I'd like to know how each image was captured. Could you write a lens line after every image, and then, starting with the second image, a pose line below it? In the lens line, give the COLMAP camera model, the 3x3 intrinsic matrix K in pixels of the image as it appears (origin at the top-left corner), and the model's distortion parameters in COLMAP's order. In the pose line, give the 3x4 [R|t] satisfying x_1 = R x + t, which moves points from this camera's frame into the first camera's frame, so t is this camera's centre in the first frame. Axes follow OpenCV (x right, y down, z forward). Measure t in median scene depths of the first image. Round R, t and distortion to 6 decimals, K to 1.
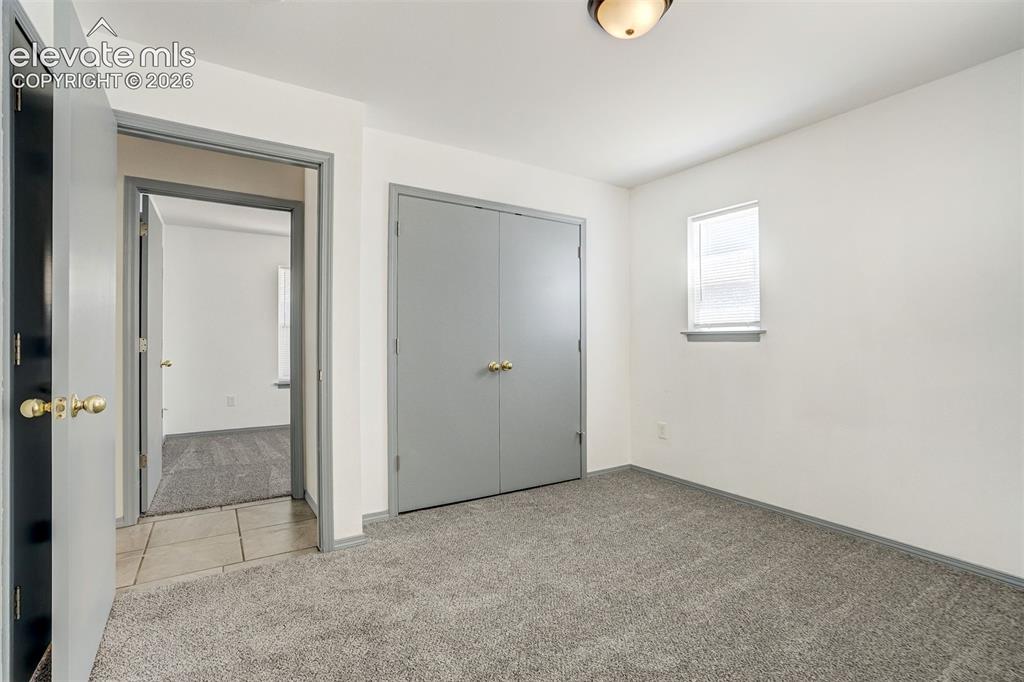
lens RADIAL K [[493.8, 0, 513.8], [0, 493.8, 332.7], [0, 0, 1]] dist [-0.016764, 0.000137]
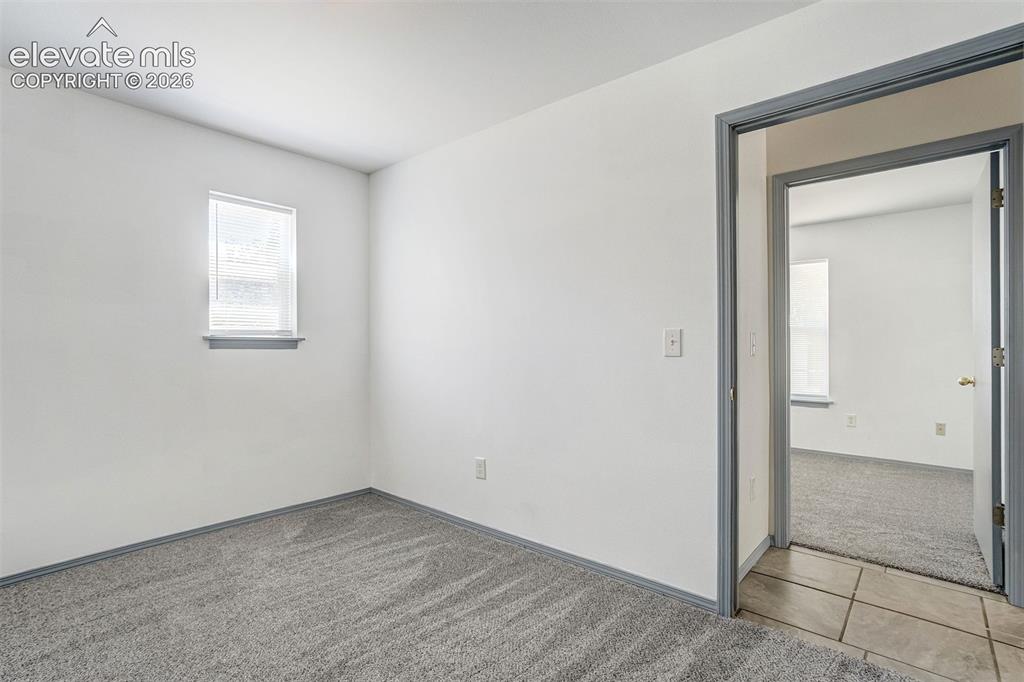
lens RADIAL K [[456.8, 0, 512.0], [0, 456.8, 341.0], [0, 0, 1]] dist [-0.032178, 0.000168]
pose [[-0.270058, 0.009922, 0.962793, -0.468467], [-0.014328, 0.999795, -0.014323, 0.008475], [-0.962737, -0.017663, -0.269861, 0.735932]]
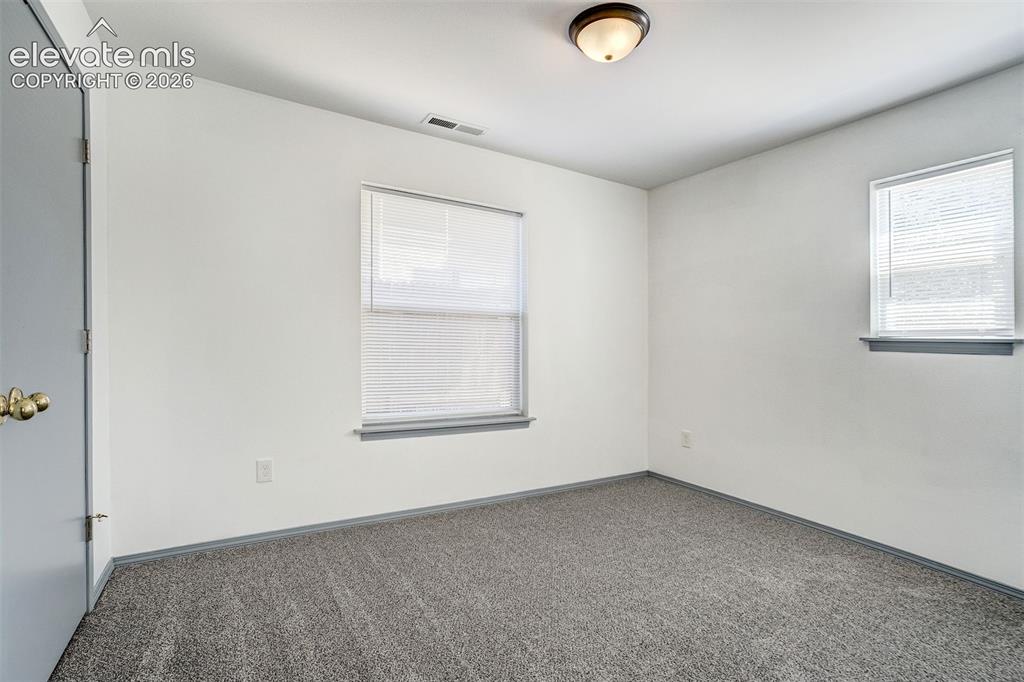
lens RADIAL K [[462.9, 0, 501.2], [0, 462.9, 344.3], [0, 0, 1]] dist [-0.002677, 0.000360]
pose [[0.999603, 0.021155, -0.018629, -0.184230], [-0.020758, 0.999559, 0.021253, 0.004007], [0.019070, -0.020858, 0.999601, 0.303797]]
